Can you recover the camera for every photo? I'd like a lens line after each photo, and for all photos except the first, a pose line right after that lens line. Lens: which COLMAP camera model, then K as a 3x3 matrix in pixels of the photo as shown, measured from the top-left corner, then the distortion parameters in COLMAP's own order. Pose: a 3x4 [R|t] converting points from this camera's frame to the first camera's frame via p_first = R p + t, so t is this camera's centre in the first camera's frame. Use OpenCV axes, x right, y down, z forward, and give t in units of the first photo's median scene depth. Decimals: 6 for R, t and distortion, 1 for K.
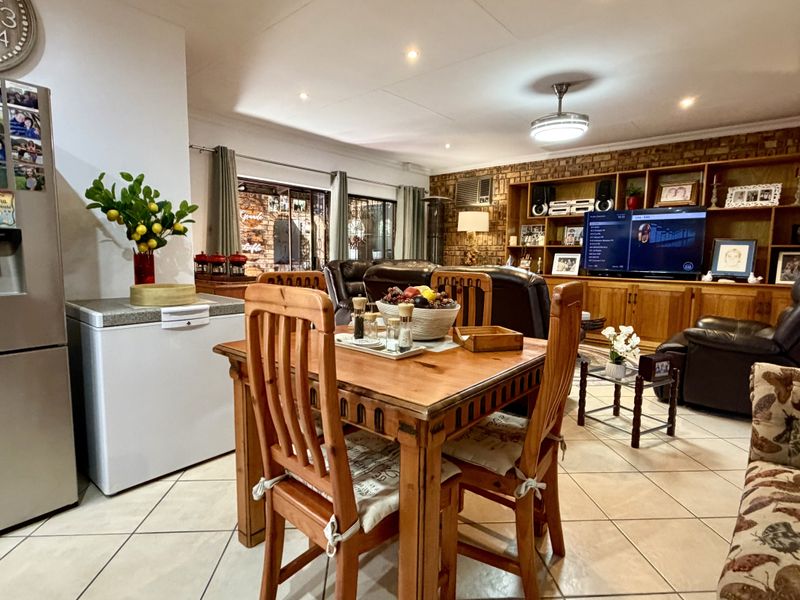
lens RADIAL K [[424.2, 0, 395.9], [0, 424.2, 298.8], [0, 0, 1]] dist [-0.000479, -0.000925]
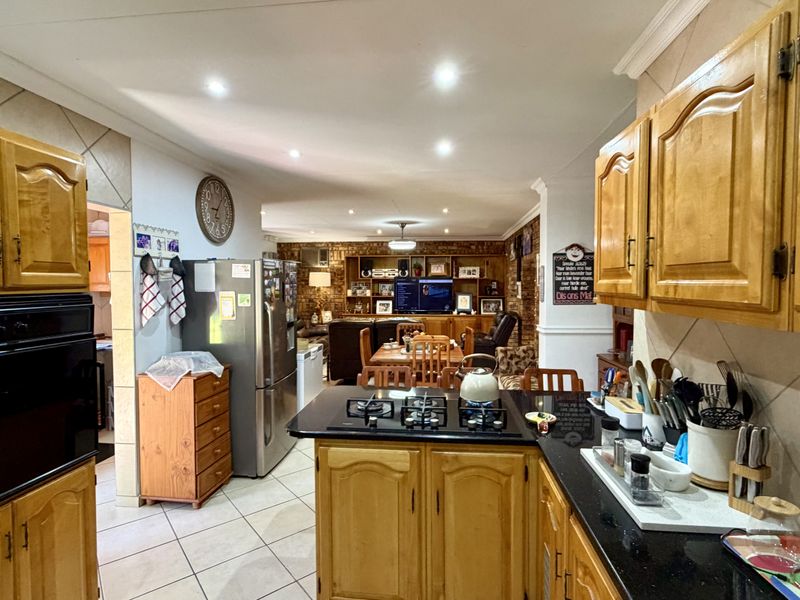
lens RADIAL K [[424.2, 0, 395.9], [0, 424.2, 298.8], [0, 0, 1]] dist [-0.000479, -0.000925]
pose [[0.817971, -0.036108, 0.574125, -0.548015], [0.073334, 0.996431, -0.041812, -0.044880], [-0.570566, 0.076304, 0.817699, -0.407728]]
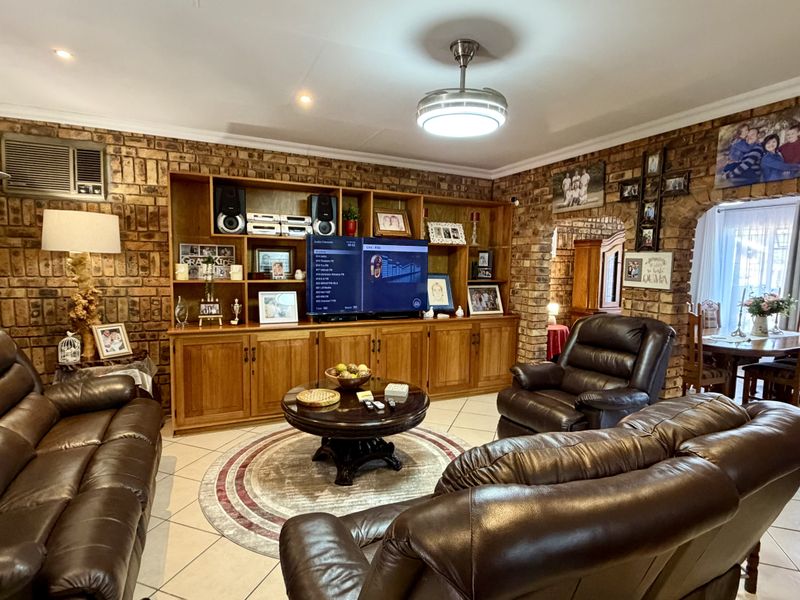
lens RADIAL K [[424.2, 0, 395.9], [0, 424.2, 298.8], [0, 0, 1]] dist [-0.000479, -0.000925]
pose [[0.401248, -0.084591, 0.912055, -0.158798], [0.083715, 0.994946, 0.055449, -0.126555], [-0.912136, 0.054104, 0.406302, 0.590689]]
